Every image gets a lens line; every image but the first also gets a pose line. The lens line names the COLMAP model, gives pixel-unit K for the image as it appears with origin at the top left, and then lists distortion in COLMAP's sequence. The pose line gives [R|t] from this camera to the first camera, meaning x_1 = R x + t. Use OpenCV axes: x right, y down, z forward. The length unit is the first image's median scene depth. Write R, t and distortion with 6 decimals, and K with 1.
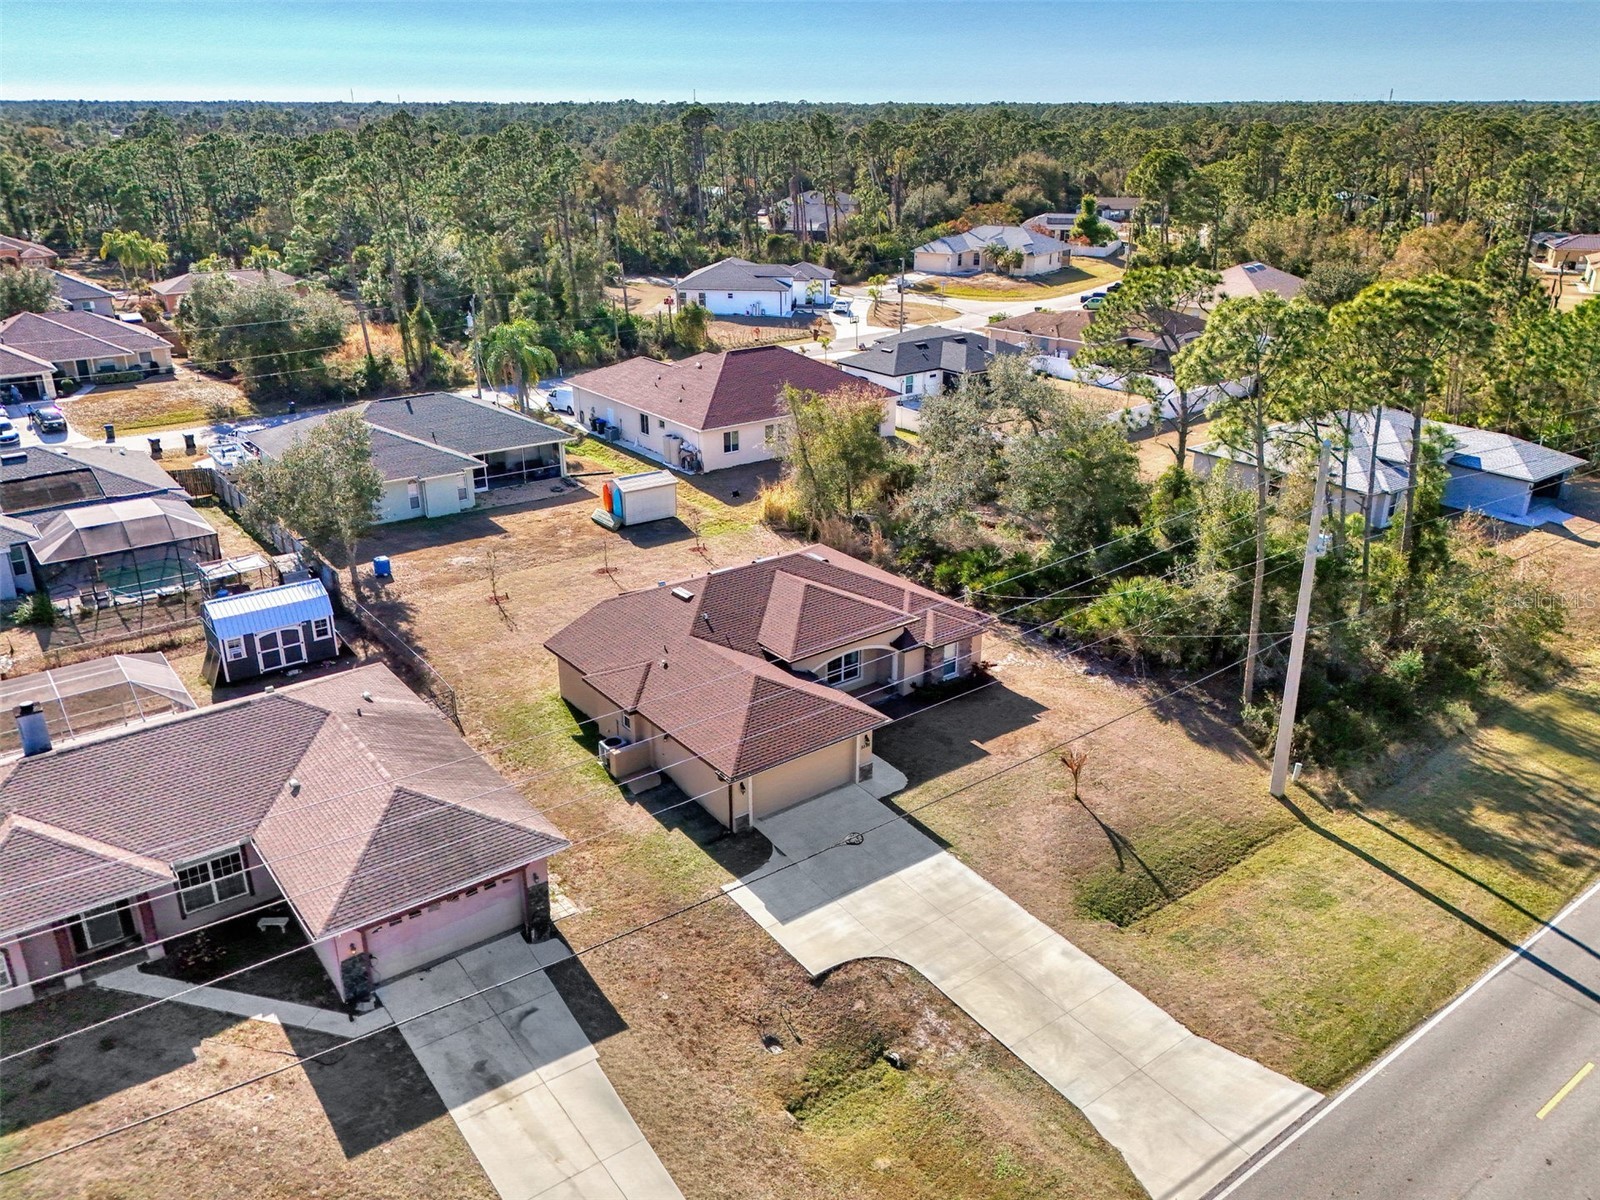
lens RADIAL K [[1213.3, 0, 804.1], [0, 1213.3, 609.0], [0, 0, 1]] dist [0.058374, -0.059674]
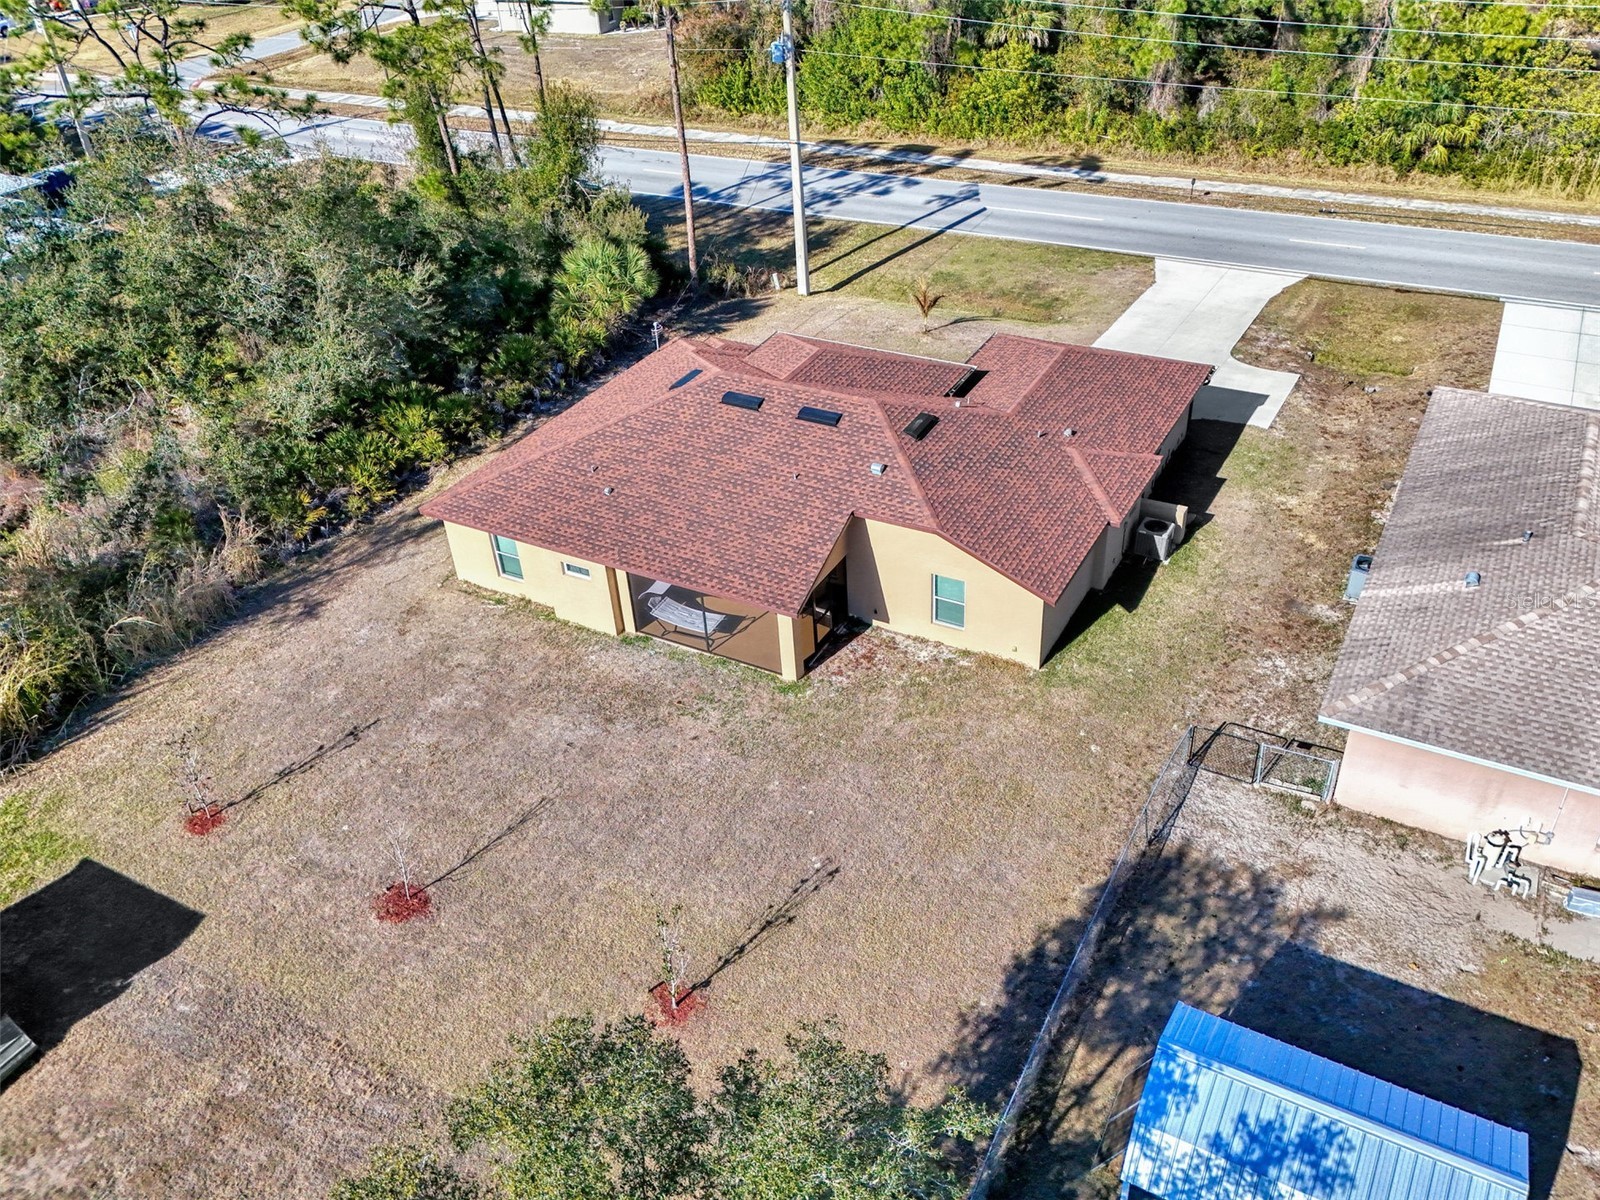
lens RADIAL K [[1297.7, 0, 792.6], [0, 1297.7, 572.0], [0, 0, 1]] dist [0.043409, -0.027532]
pose [[-0.394866, -0.482890, 0.781600, -0.684207], [0.405655, 0.671677, 0.619915, -0.432937], [-0.824333, 0.561843, -0.069335, 1.241133]]
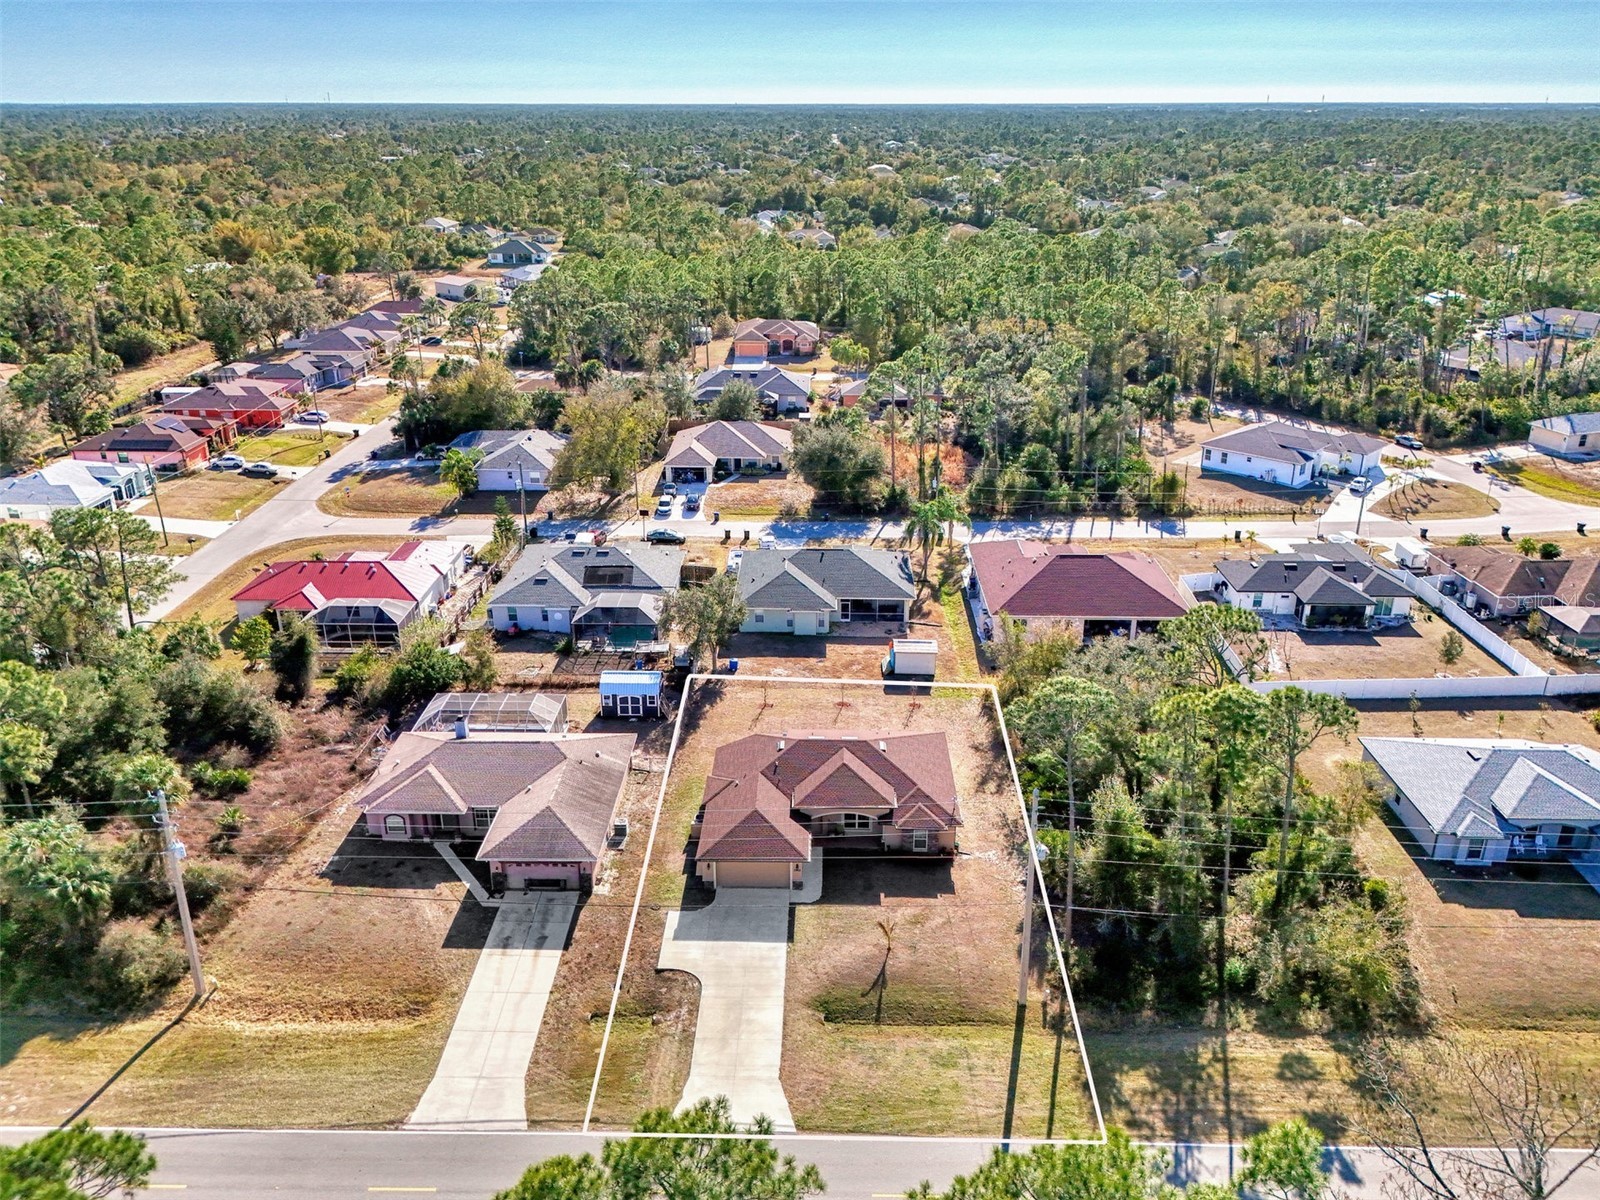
lens RADIAL K [[1213.3, 0, 802.3], [0, 1213.3, 588.7], [0, 0, 1]] dist [0.058374, -0.059674]
pose [[0.780290, 0.229319, -0.581859, 0.929208], [-0.237364, 0.969329, 0.063714, -0.368628], [0.578624, 0.088397, 0.810790, -0.404220]]
